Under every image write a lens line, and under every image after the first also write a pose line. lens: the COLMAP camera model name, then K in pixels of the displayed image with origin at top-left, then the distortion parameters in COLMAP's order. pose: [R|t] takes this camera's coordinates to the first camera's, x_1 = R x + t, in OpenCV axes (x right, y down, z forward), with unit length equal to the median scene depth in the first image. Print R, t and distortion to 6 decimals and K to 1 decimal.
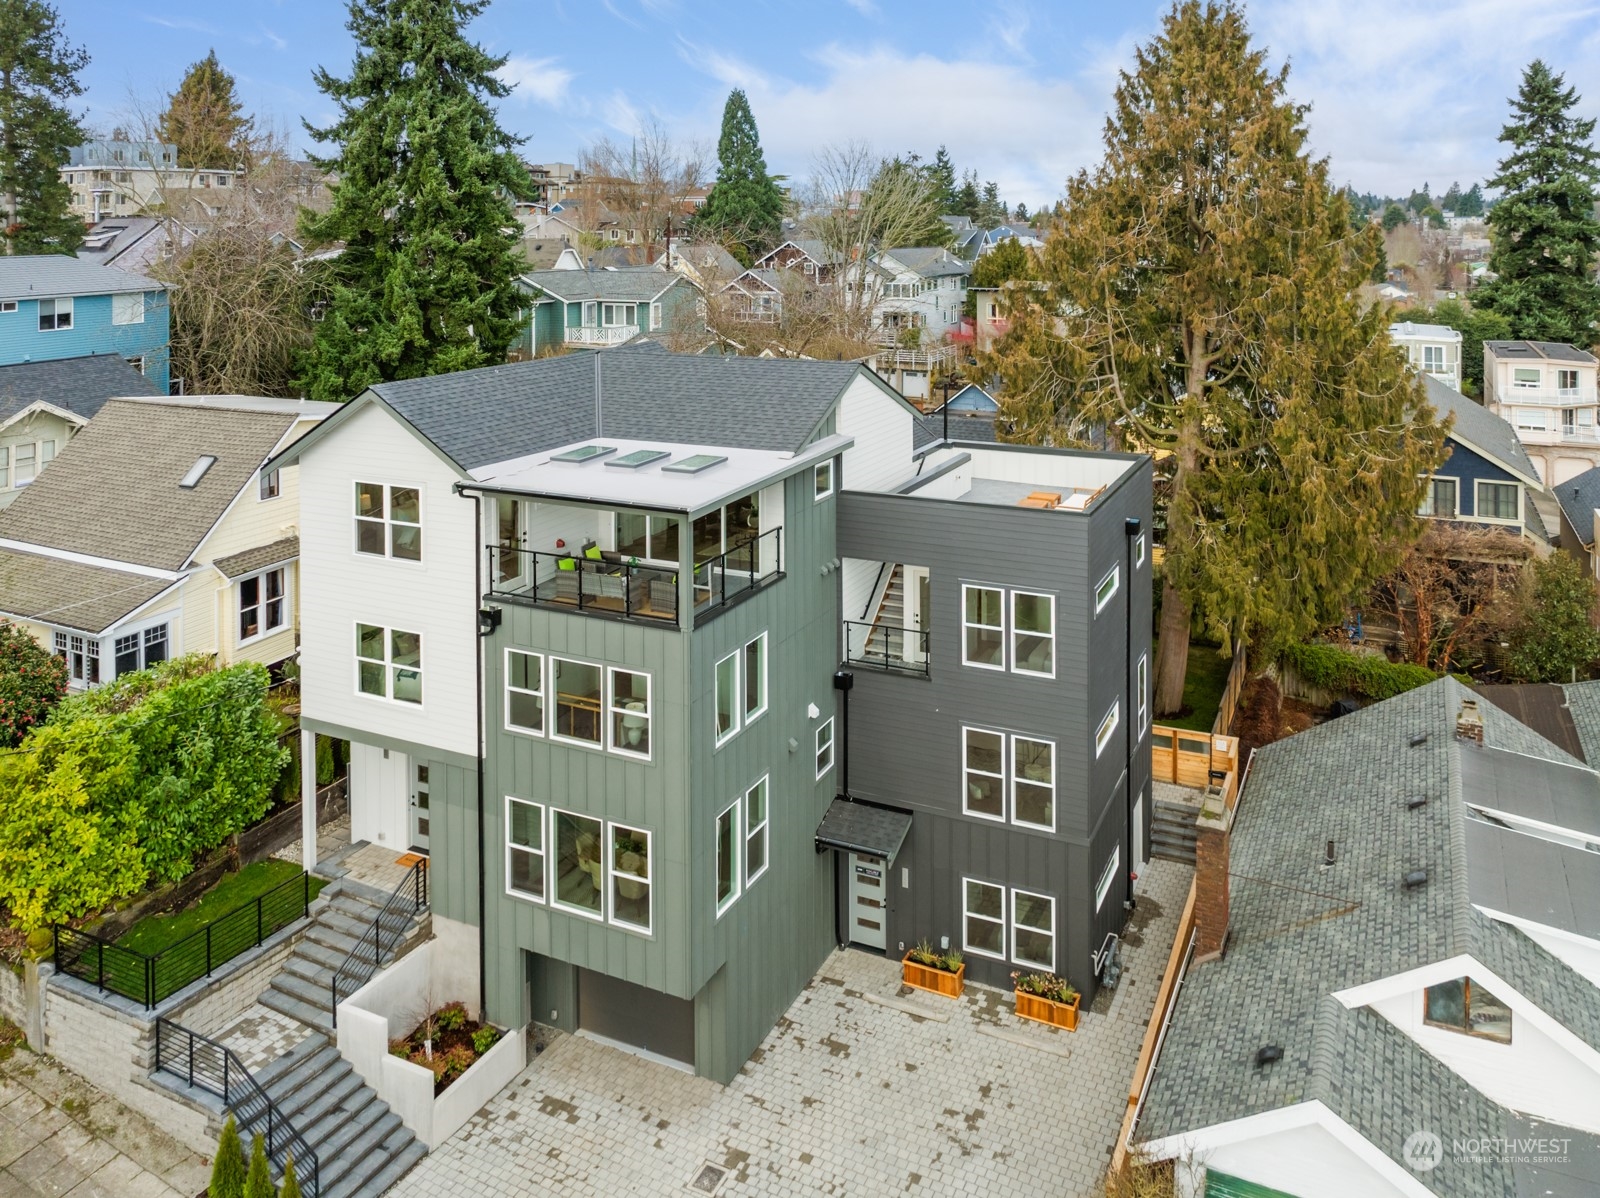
lens RADIAL K [[1248.2, 0, 799.2], [0, 1248.2, 193.0], [0, 0, 1]] dist [-0.028285, 0.003601]
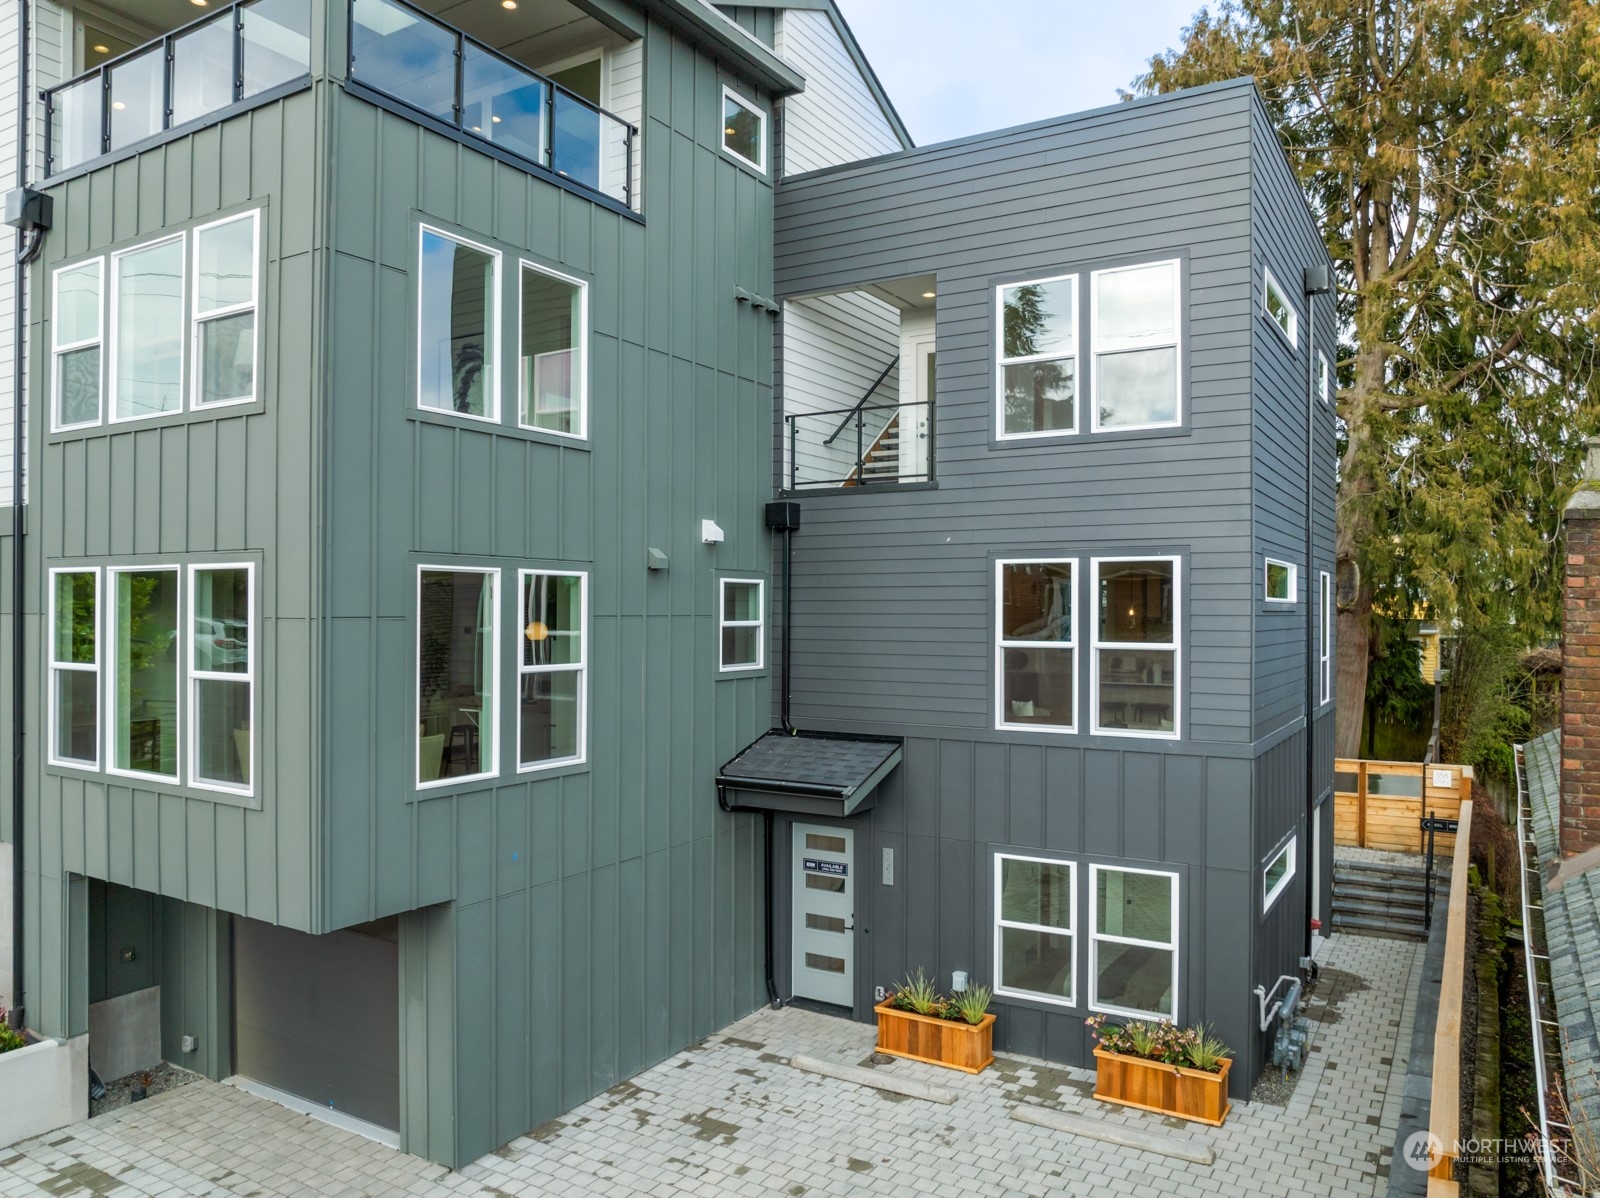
lens RADIAL K [[1141.9, 0, 803.8], [0, 1141.9, 603.7], [0, 0, 1]] dist [-0.042120, -0.002533]
pose [[0.995655, 0.007060, -0.092846, 0.099966], [-0.006115, 0.999927, 0.010464, 0.461311], [0.092913, -0.009851, 0.995625, 0.539859]]
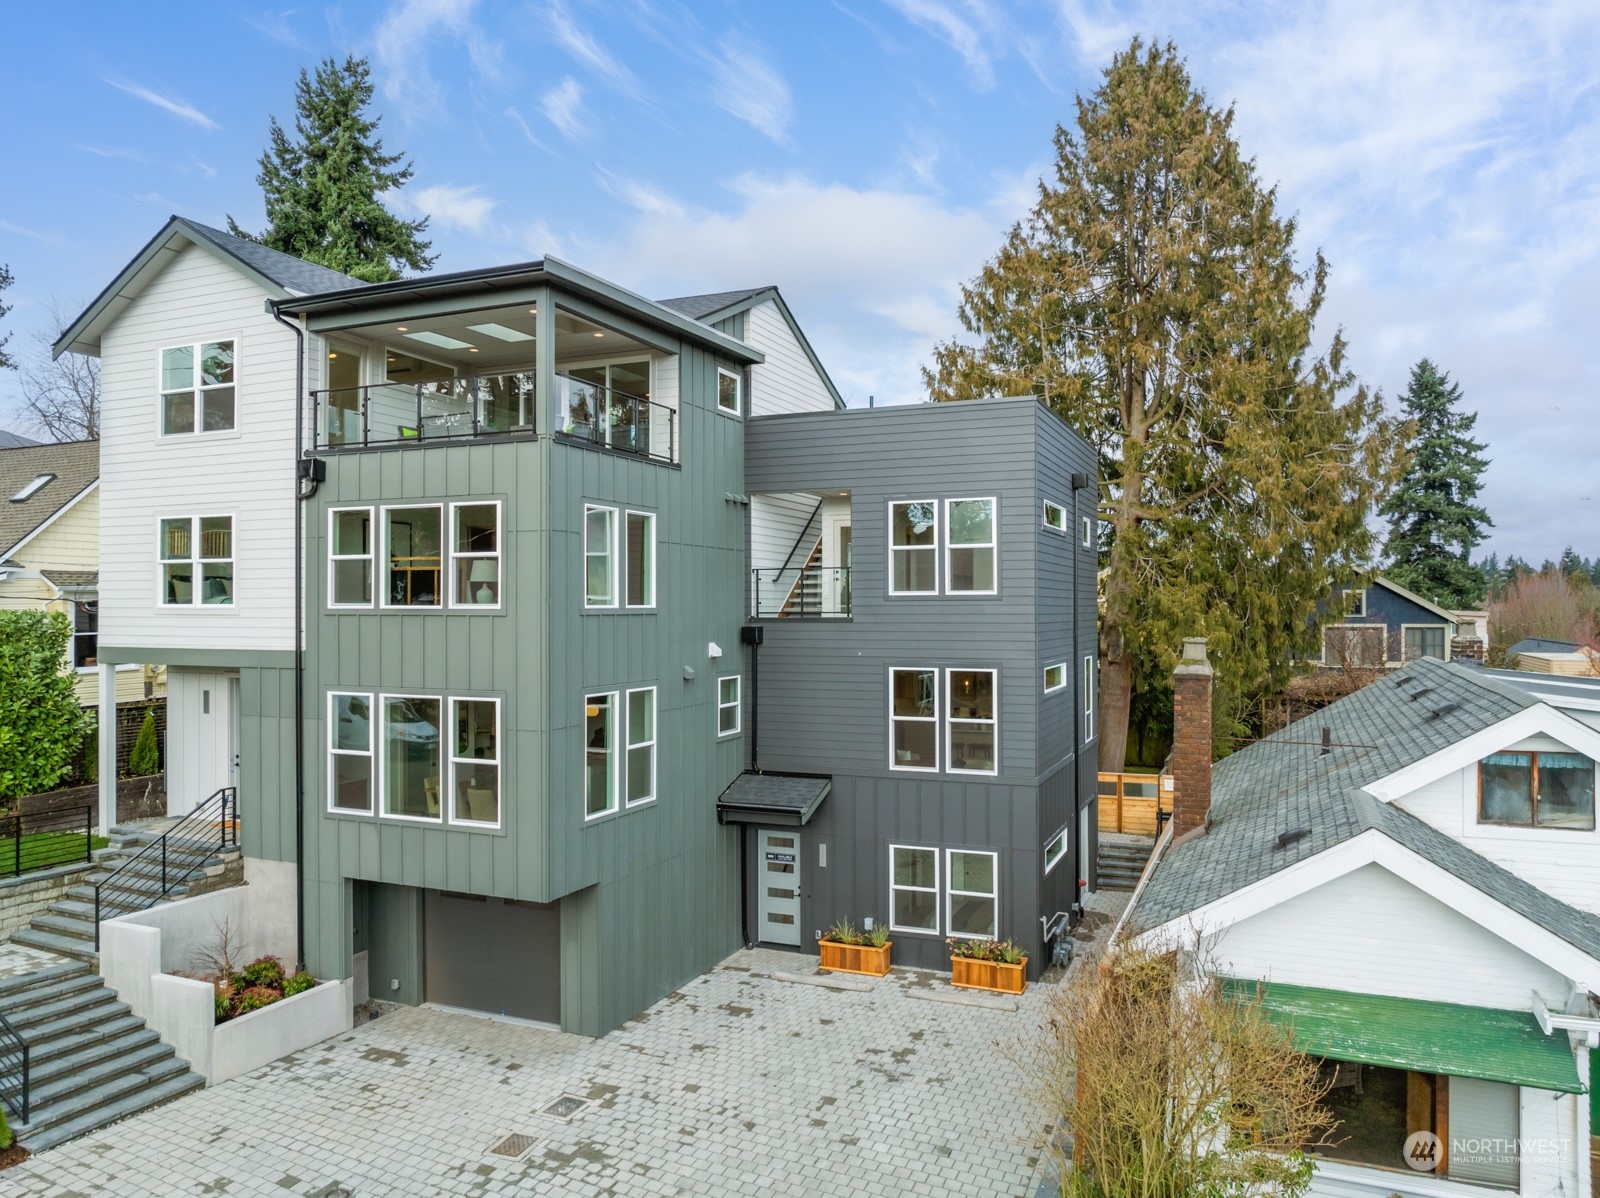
lens RADIAL K [[1135.0, 0, 799.5], [0, 1135.0, 589.8], [0, 0, 1]] dist [-0.037910, 0.002069]
pose [[0.998782, 0.002314, 0.049287, 0.032413], [-0.002379, 0.999996, 0.001252, 0.390437], [-0.049284, -0.001367, 0.998784, 0.230155]]
